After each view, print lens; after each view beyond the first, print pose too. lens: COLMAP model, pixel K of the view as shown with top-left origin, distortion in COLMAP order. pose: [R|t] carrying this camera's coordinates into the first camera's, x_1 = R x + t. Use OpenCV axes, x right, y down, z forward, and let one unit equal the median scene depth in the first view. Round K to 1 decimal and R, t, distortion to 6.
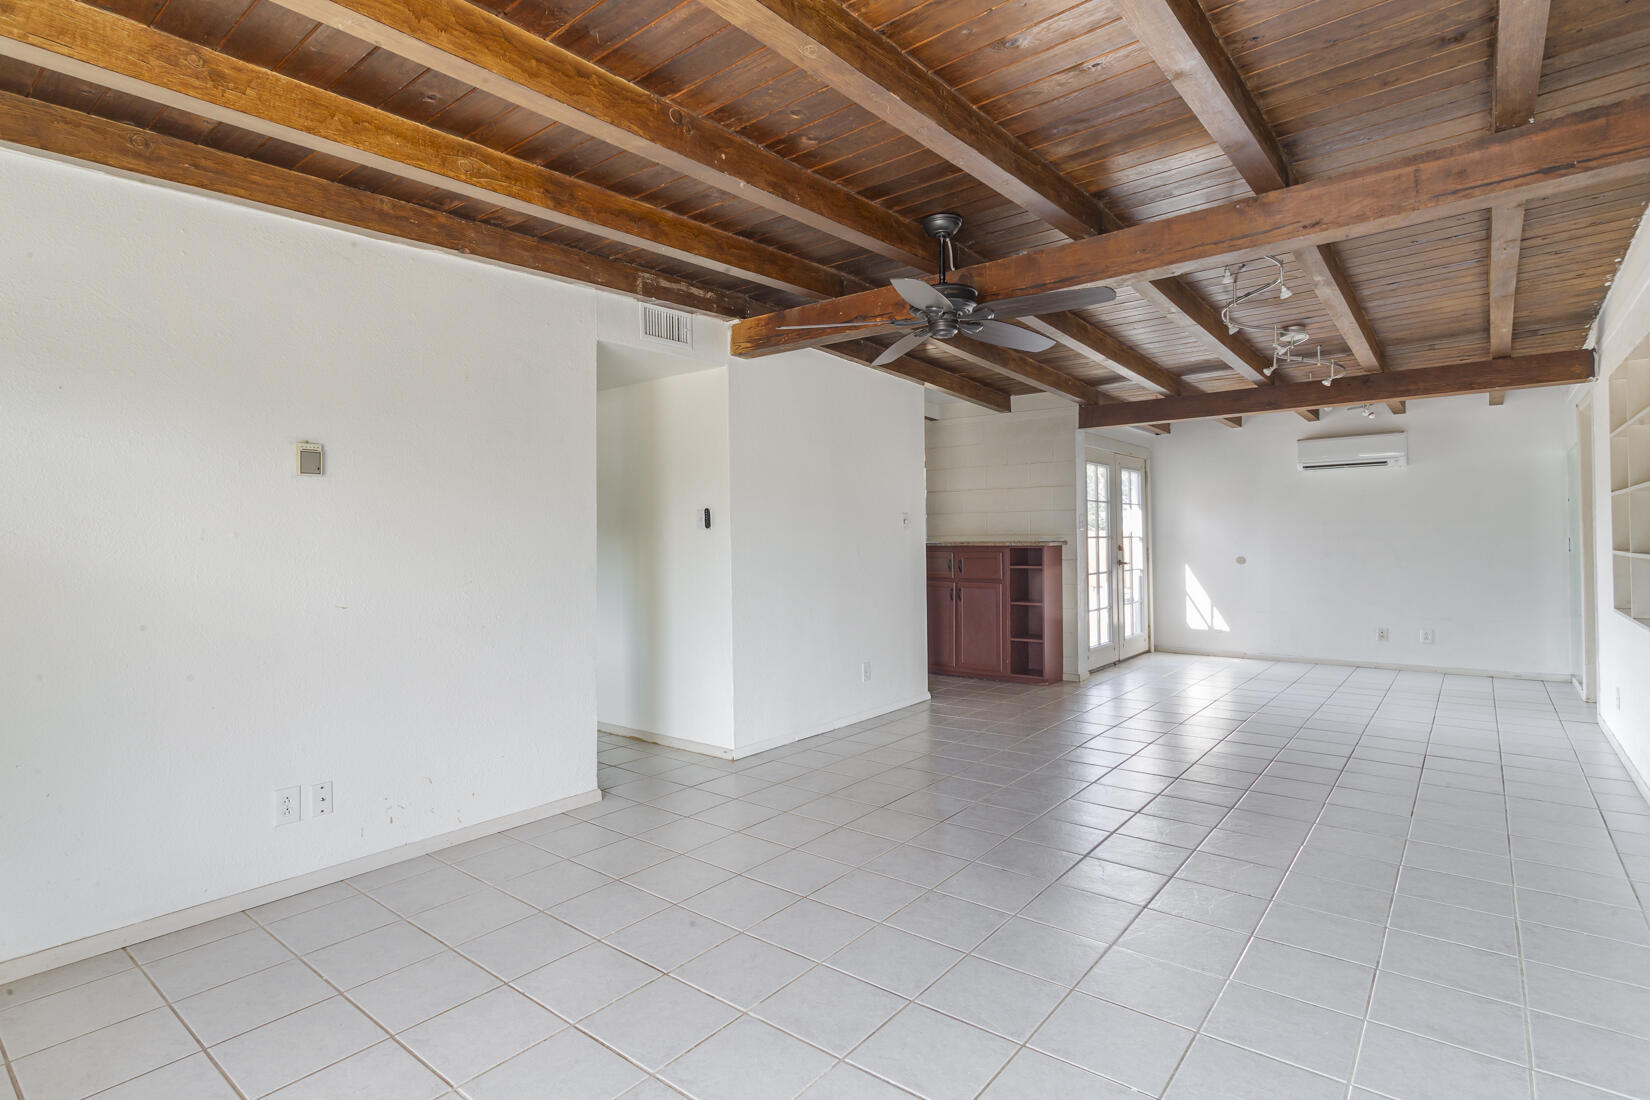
lens RADIAL K [[792.0, 0, 831.3], [0, 792.0, 538.9], [0, 0, 1]] dist [0.007009, 0.000256]
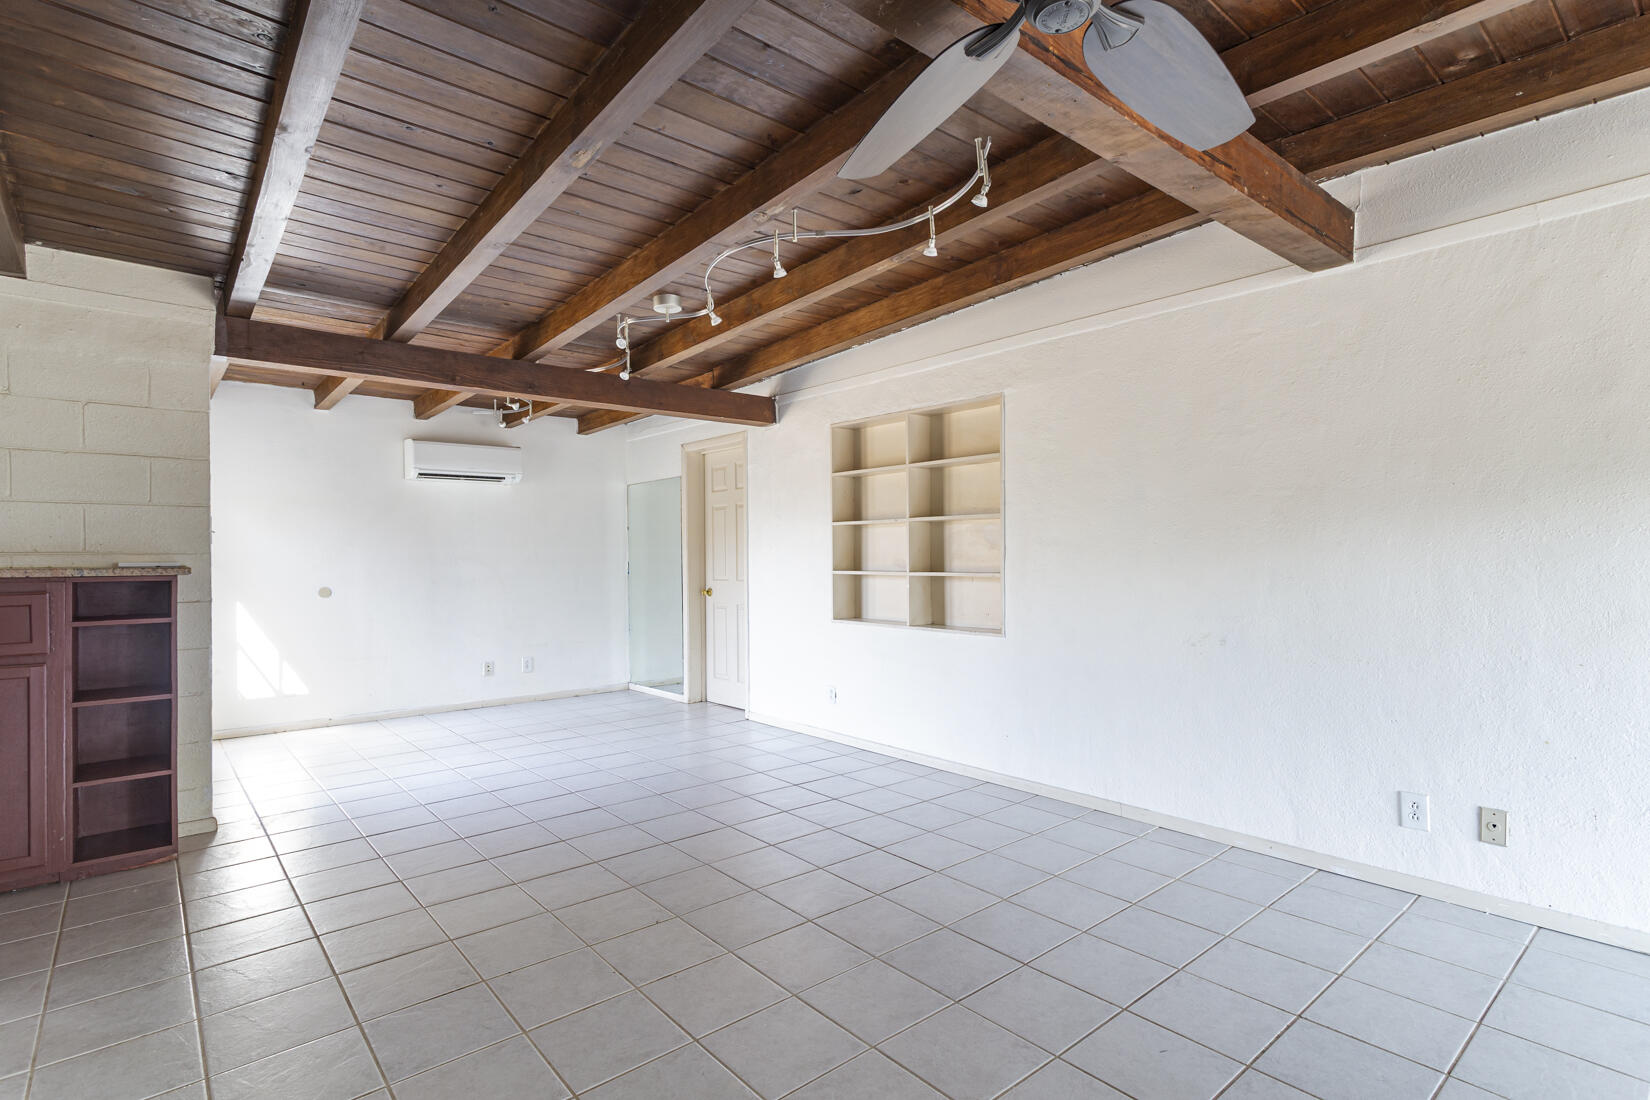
lens RADIAL K [[792.0, 0, 807.9], [0, 792.0, 557.8], [0, 0, 1]] dist [0.007009, 0.000256]
pose [[0.215810, 0.006265, 0.976415, -0.108555], [0.004549, 0.999962, -0.007422, 0.002624], [-0.976425, 0.006043, 0.215773, 0.449854]]
